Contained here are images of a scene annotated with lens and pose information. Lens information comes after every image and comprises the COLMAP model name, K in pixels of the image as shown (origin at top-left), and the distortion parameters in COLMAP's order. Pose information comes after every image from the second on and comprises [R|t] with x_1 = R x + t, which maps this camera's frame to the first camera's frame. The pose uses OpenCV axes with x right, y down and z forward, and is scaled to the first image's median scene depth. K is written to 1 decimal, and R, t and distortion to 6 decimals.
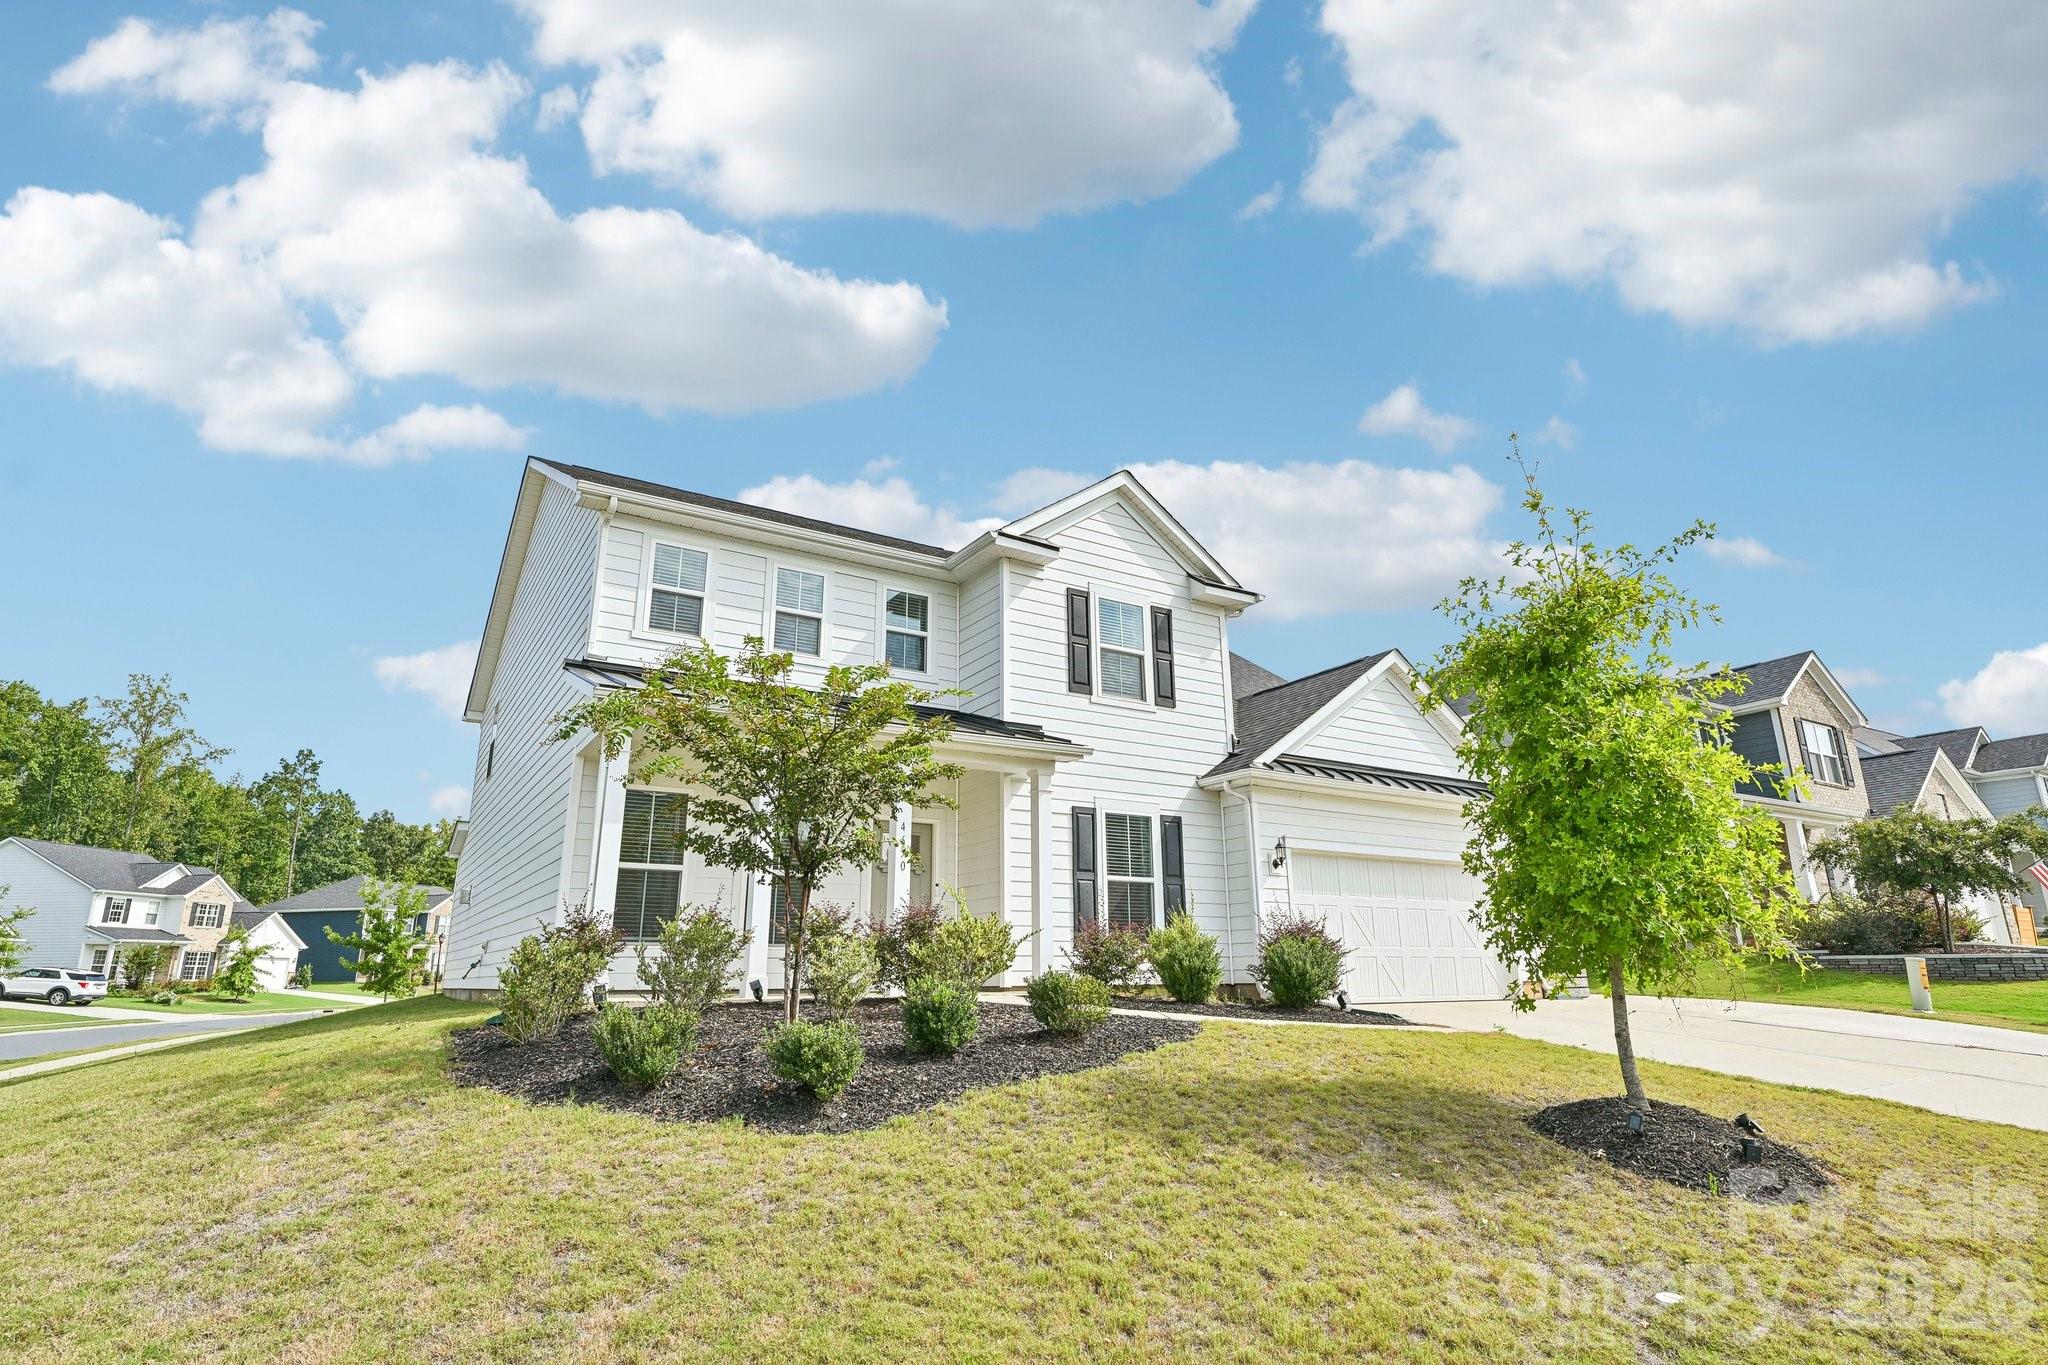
lens RADIAL K [[1082.3, 0, 1027.0], [0, 1082.3, 682.5], [0, 0, 1]] dist [0.002540, 0.000060]
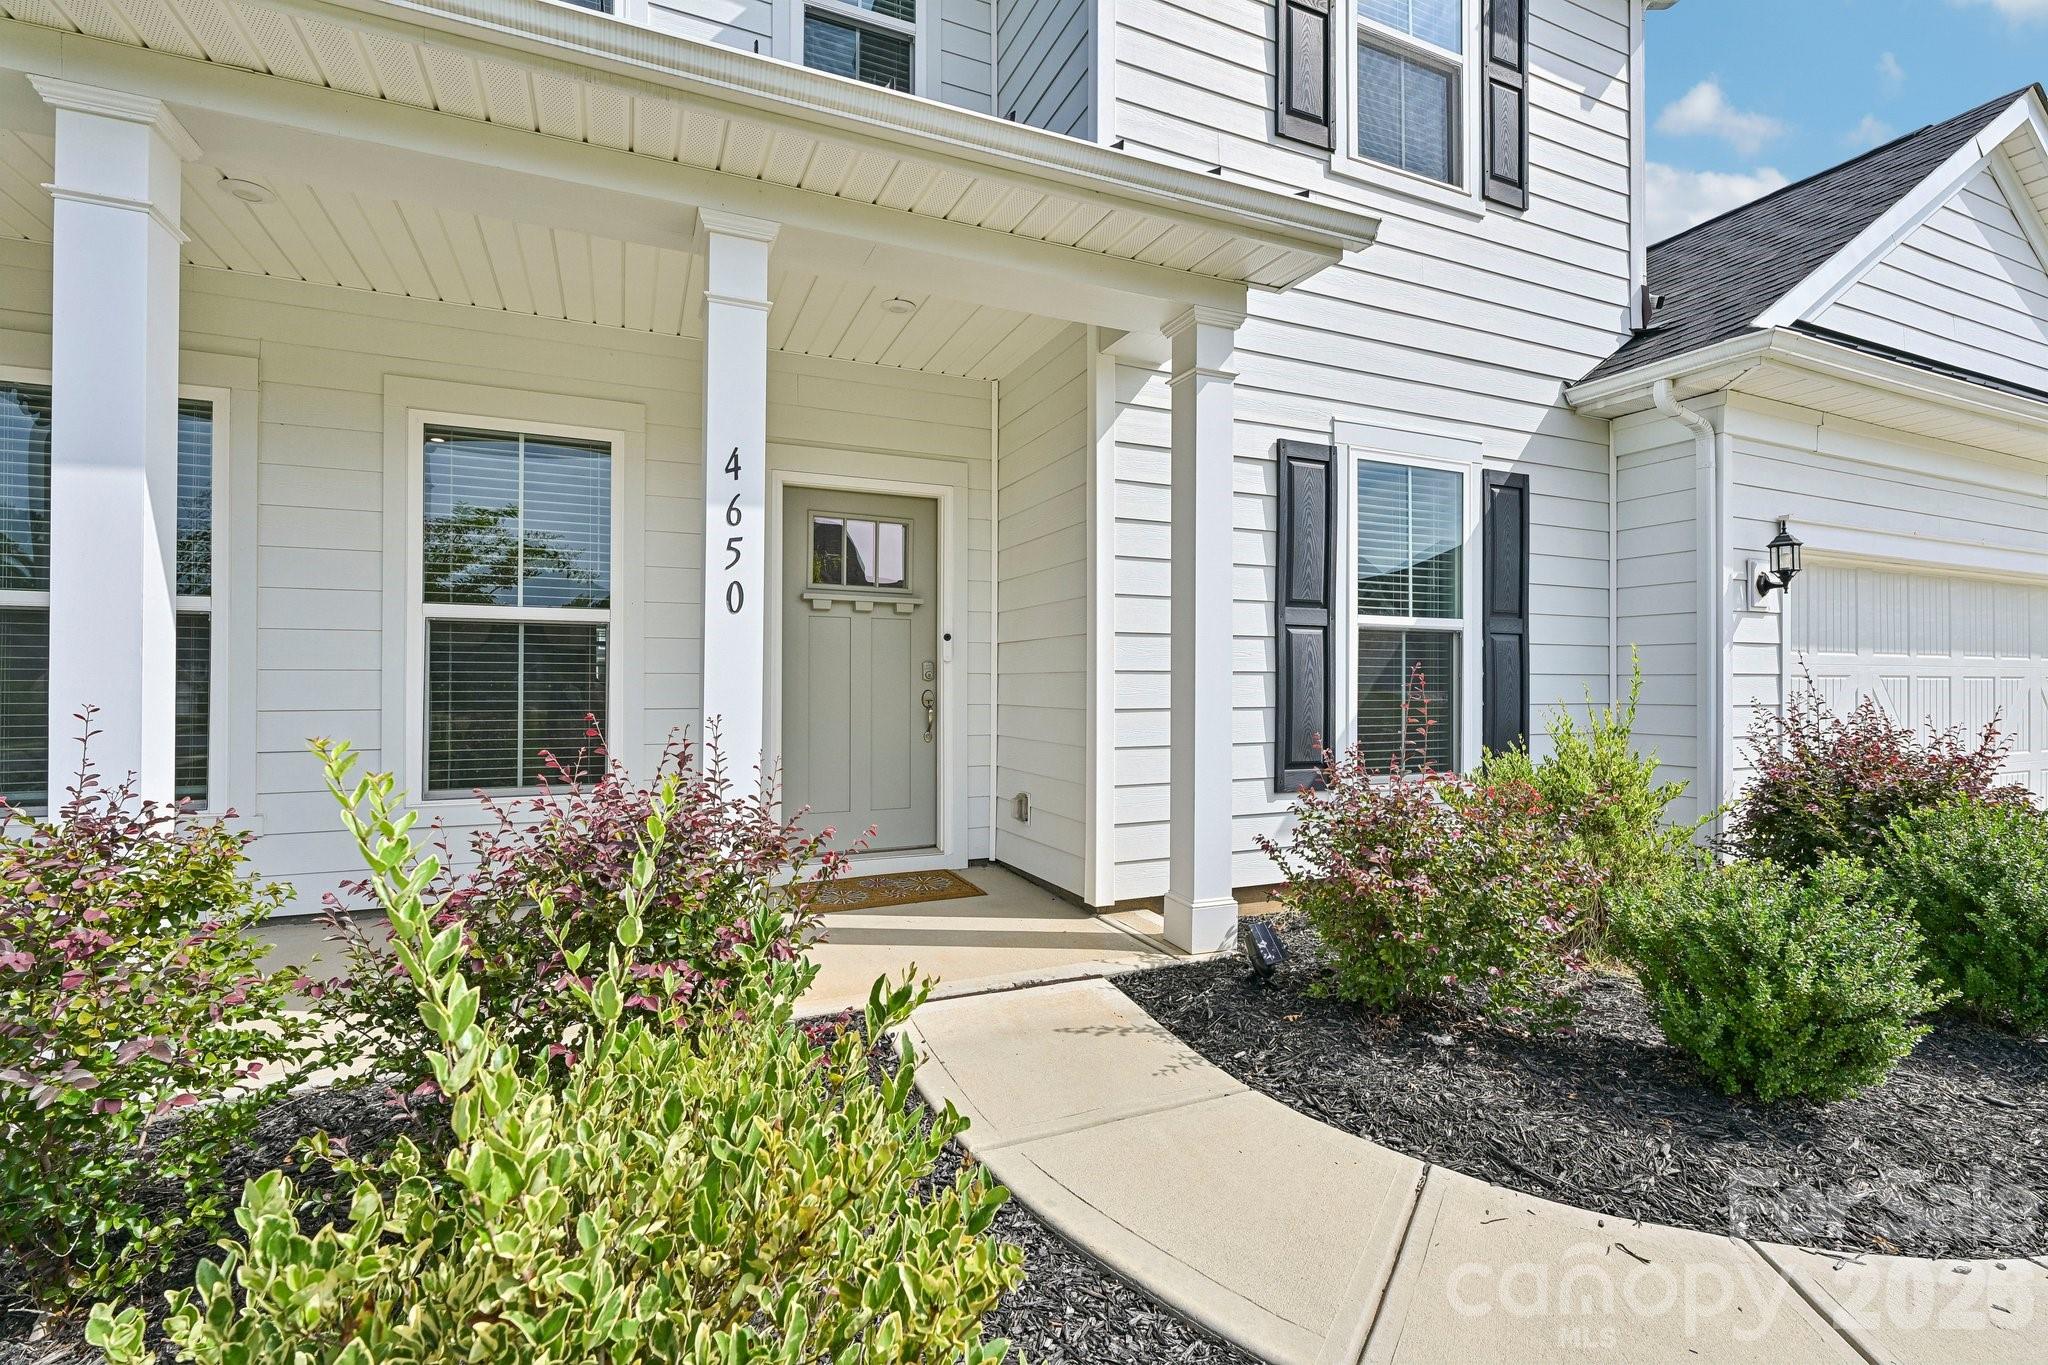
lens RADIAL K [[906.1, 0, 1015.6], [0, 906.1, 682.0], [0, 0, 1]] dist [-0.000346, 0.000414]
pose [[0.988553, 0.012389, -0.150366, -0.001079], [0.028823, 0.962759, 0.268819, 0.102980], [0.148096, -0.270076, 0.951381, 0.624696]]
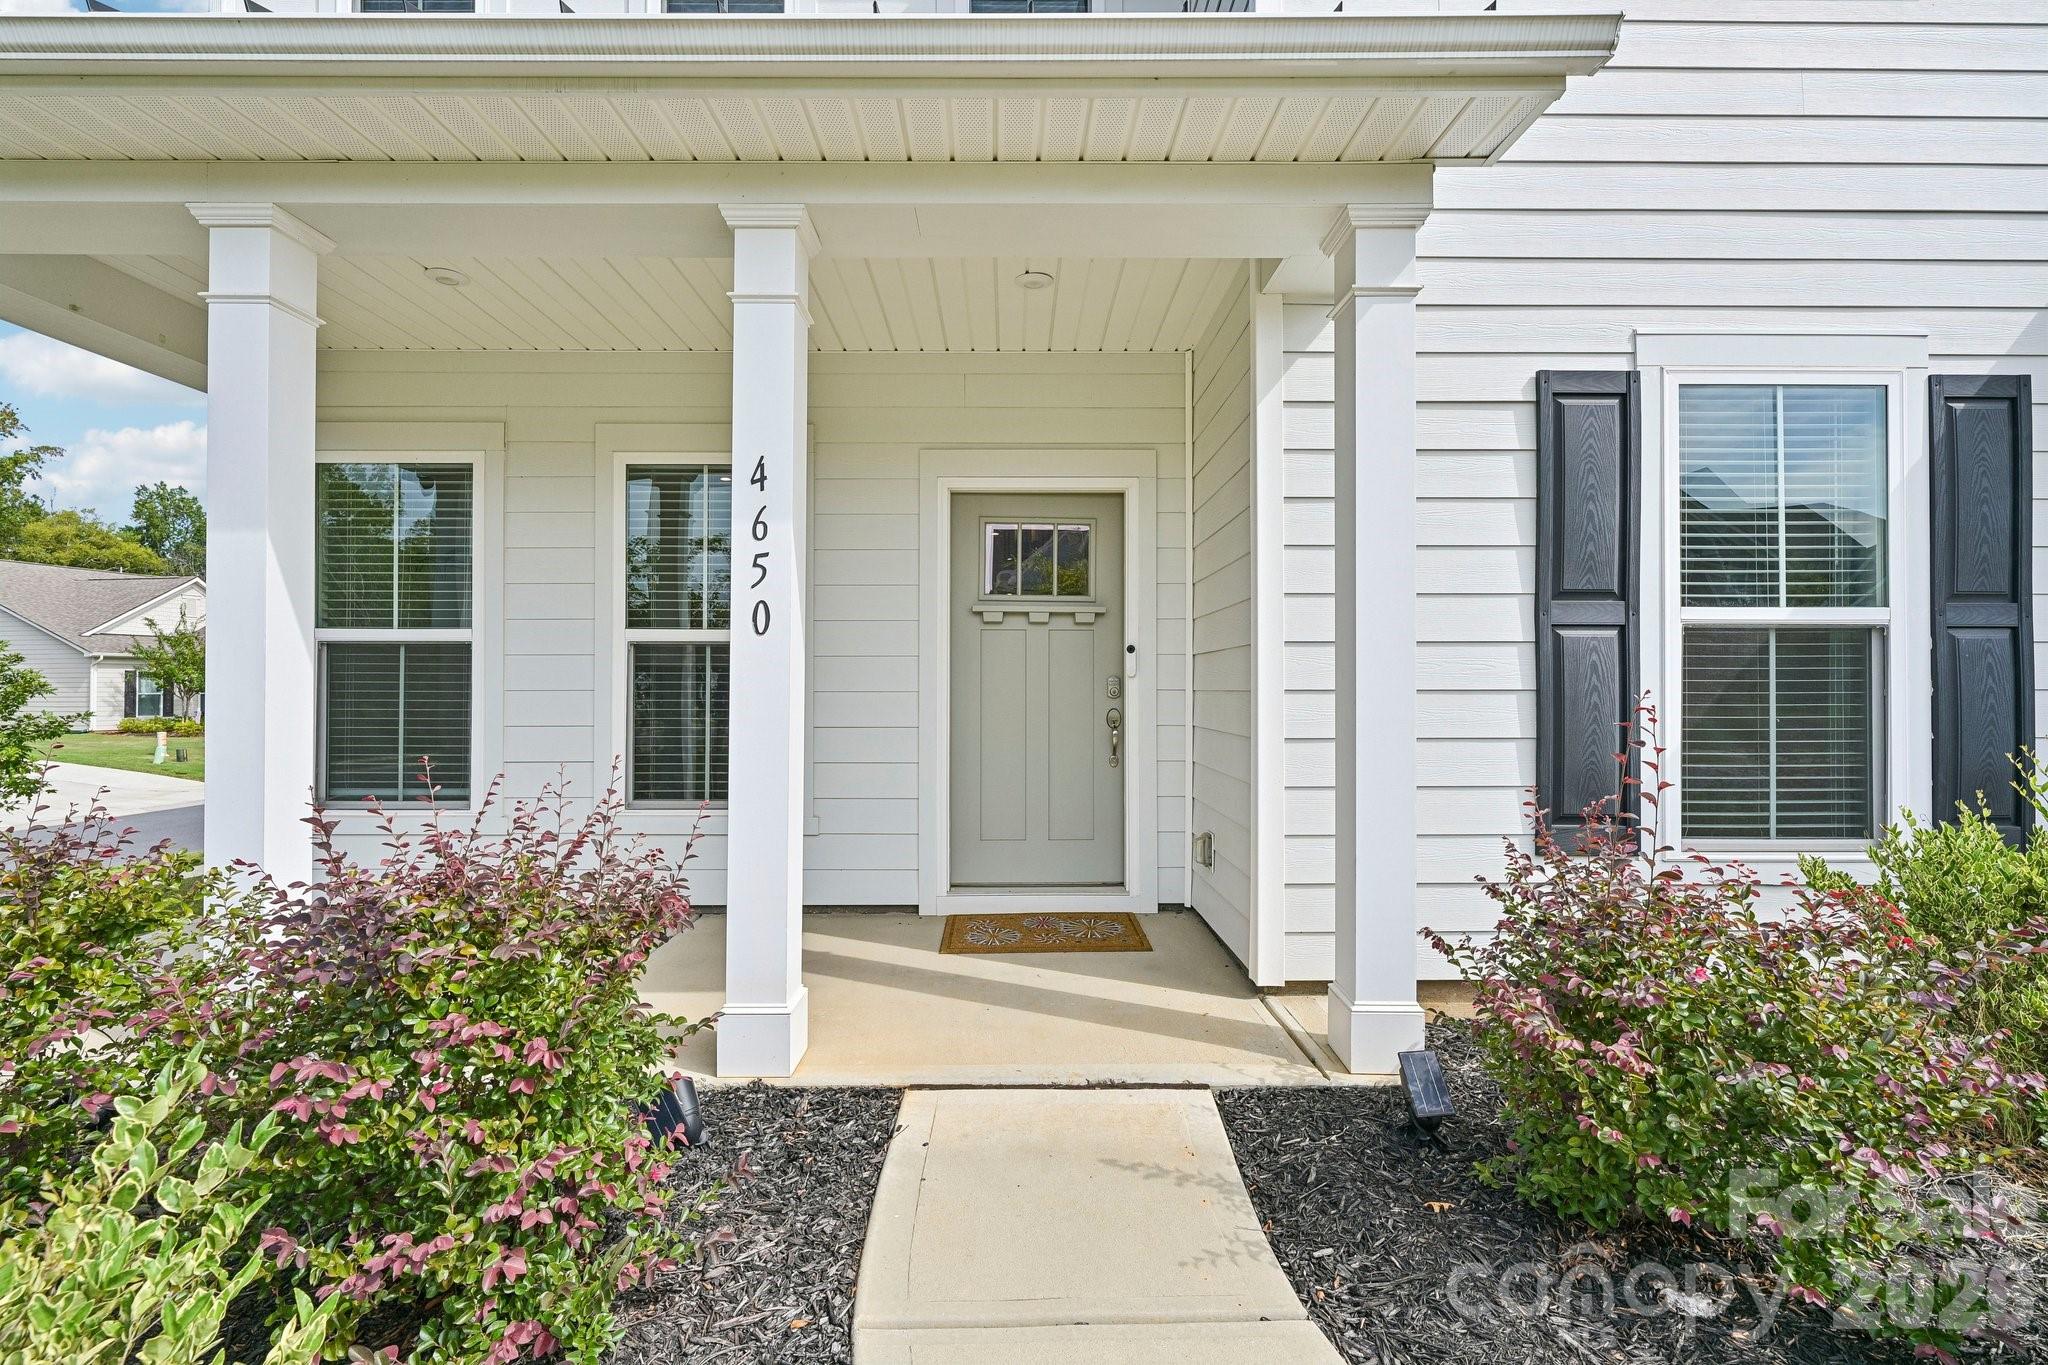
lens RADIAL K [[906.1, 0, 1020.0], [0, 906.1, 681.2], [0, 0, 1]] dist [-0.000346, 0.000414]
pose [[0.850752, 0.007728, -0.525510, 0.049532], [0.134226, 0.963538, 0.231468, 0.113711], [0.508137, -0.267459, 0.818695, 0.683376]]
